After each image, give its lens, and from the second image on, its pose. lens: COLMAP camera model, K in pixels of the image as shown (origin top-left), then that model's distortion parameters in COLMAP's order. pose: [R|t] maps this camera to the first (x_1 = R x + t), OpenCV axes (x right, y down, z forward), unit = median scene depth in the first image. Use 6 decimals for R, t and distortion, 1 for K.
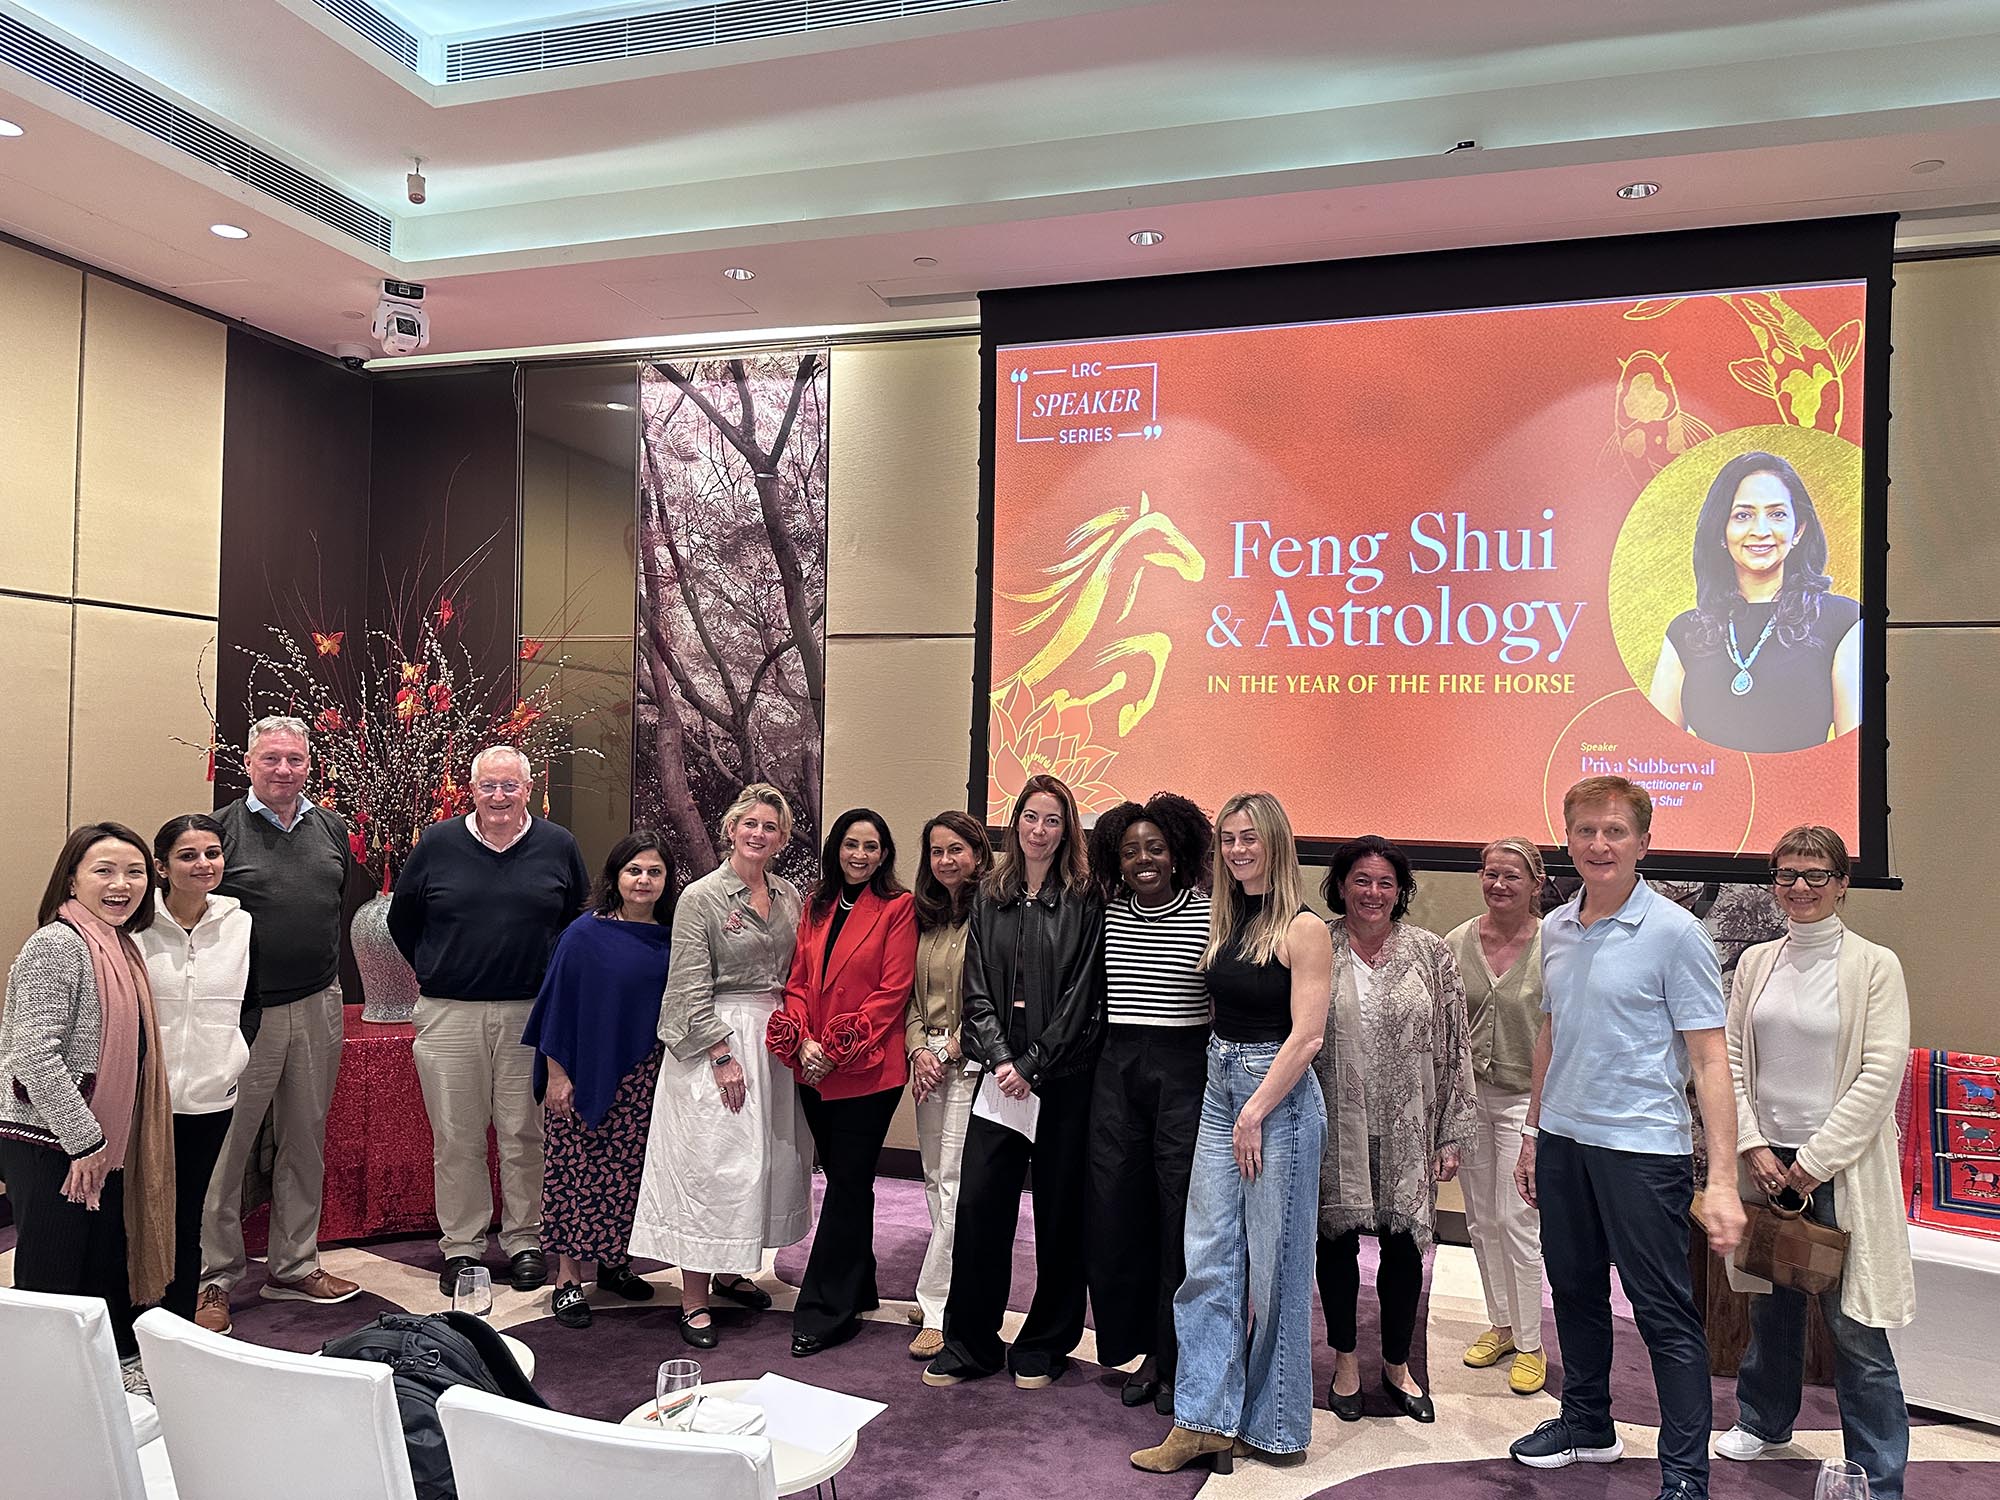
lens RADIAL K [[1468.7, 0, 988.8], [0, 1468.7, 766.7], [0, 0, 1]] dist [0.097887, -0.002149]
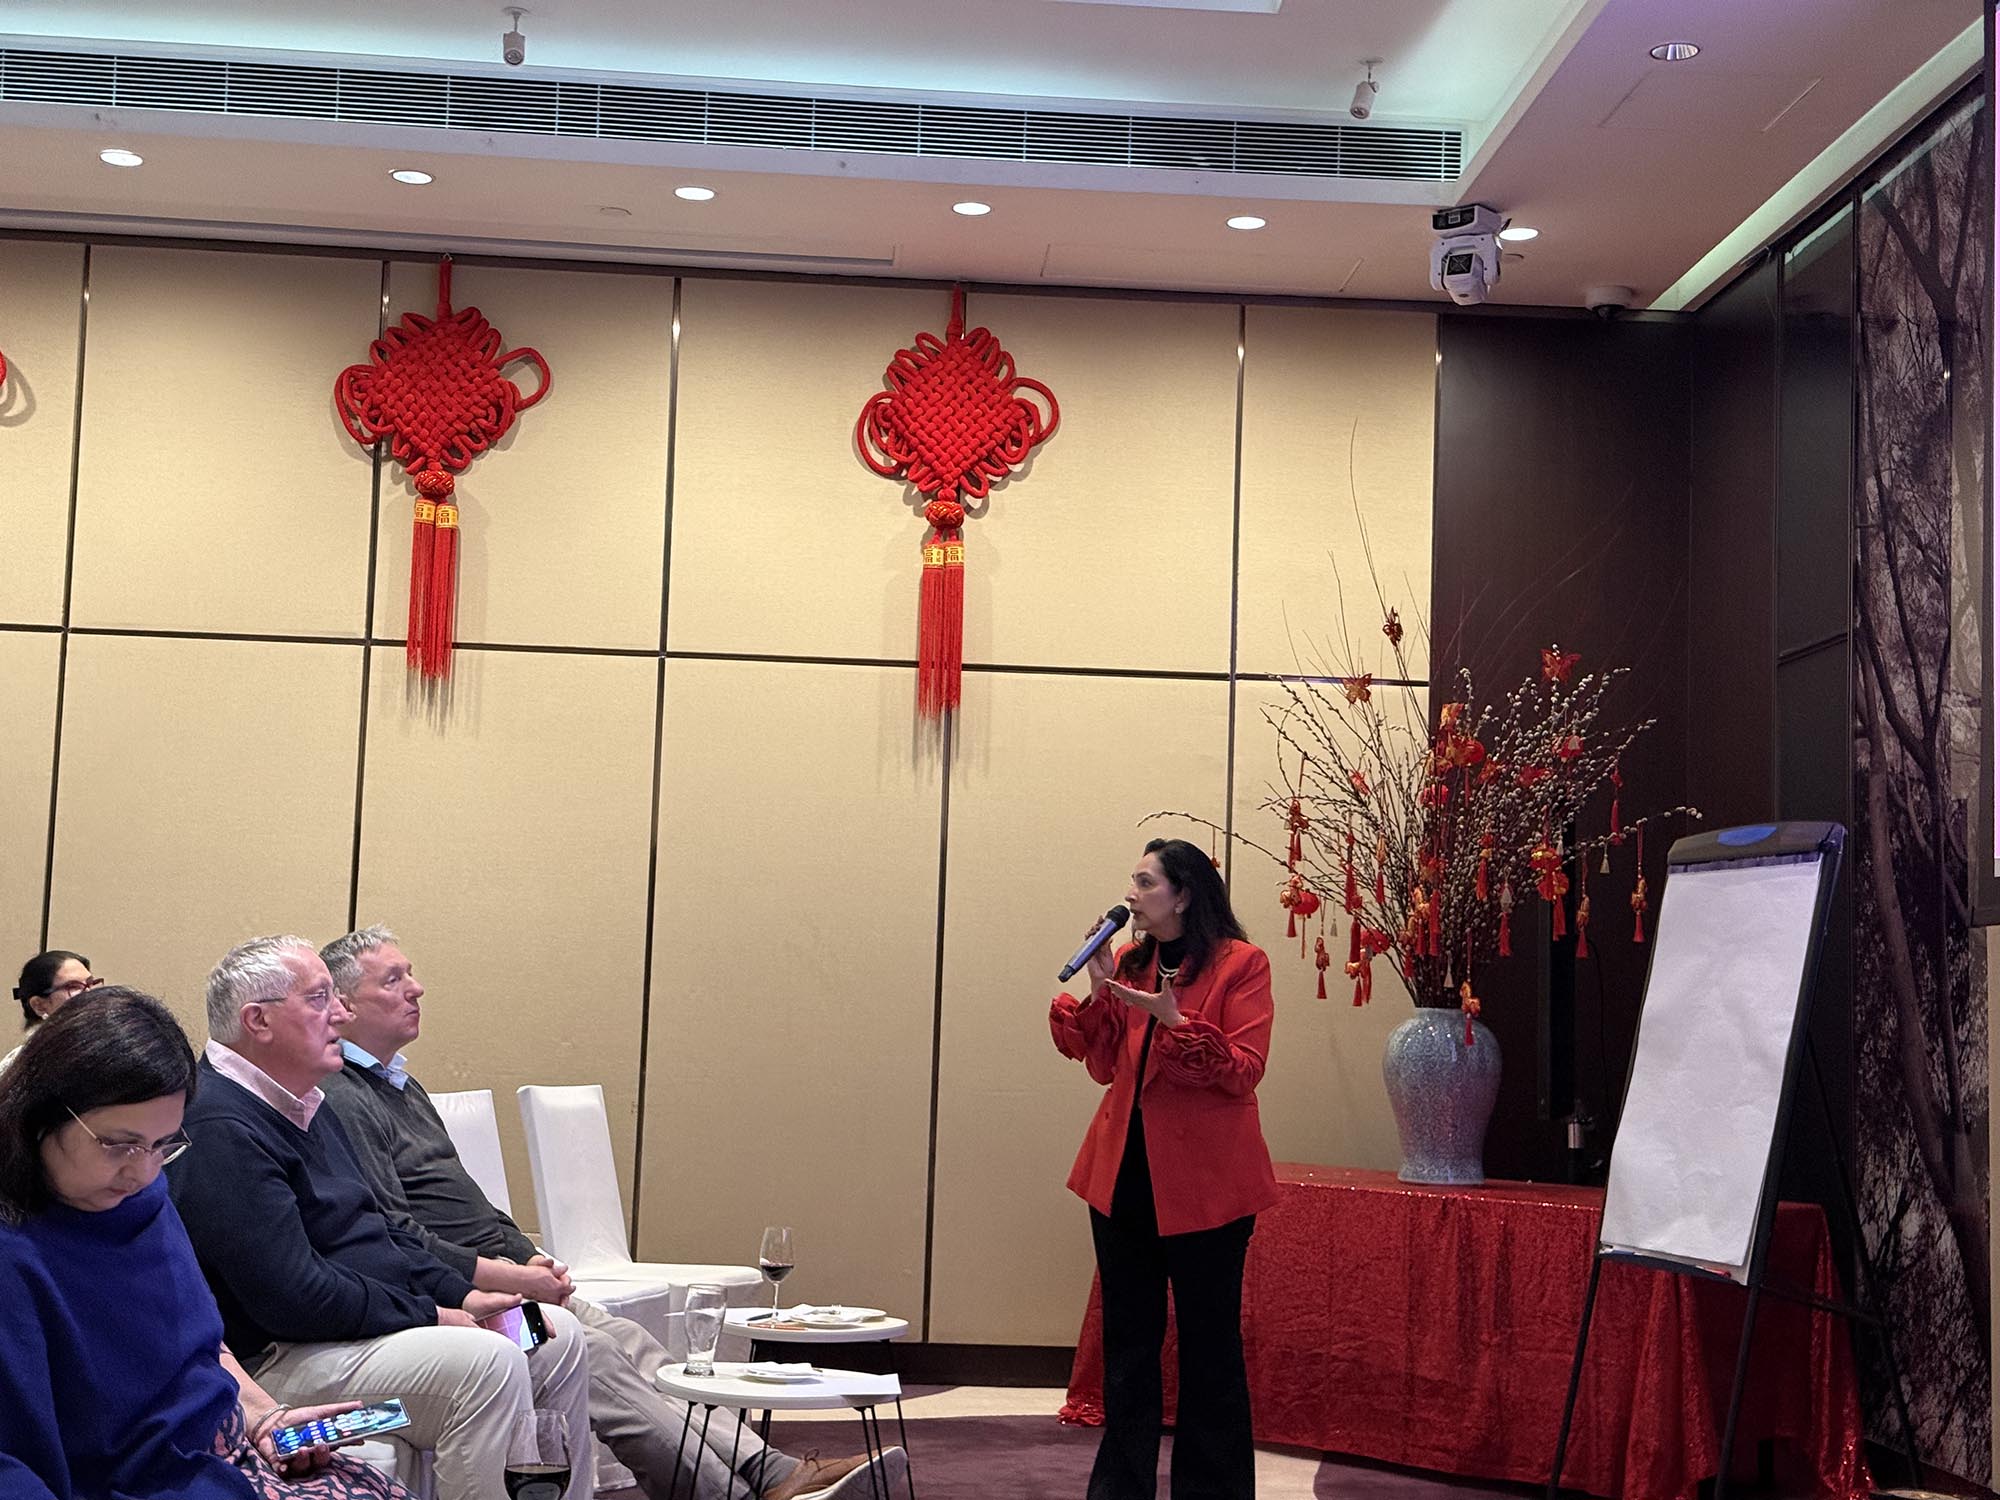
lens RADIAL K [[2734.4, 0, 998.4], [0, 2734.4, 757.9], [0, 0, 1]] dist [0.081107, 0.000000]
pose [[0.358419, -0.099487, -0.928245, 0.705353], [-0.023405, 0.993035, -0.115469, 0.107019], [0.933267, 0.063112, 0.353594, 0.276970]]
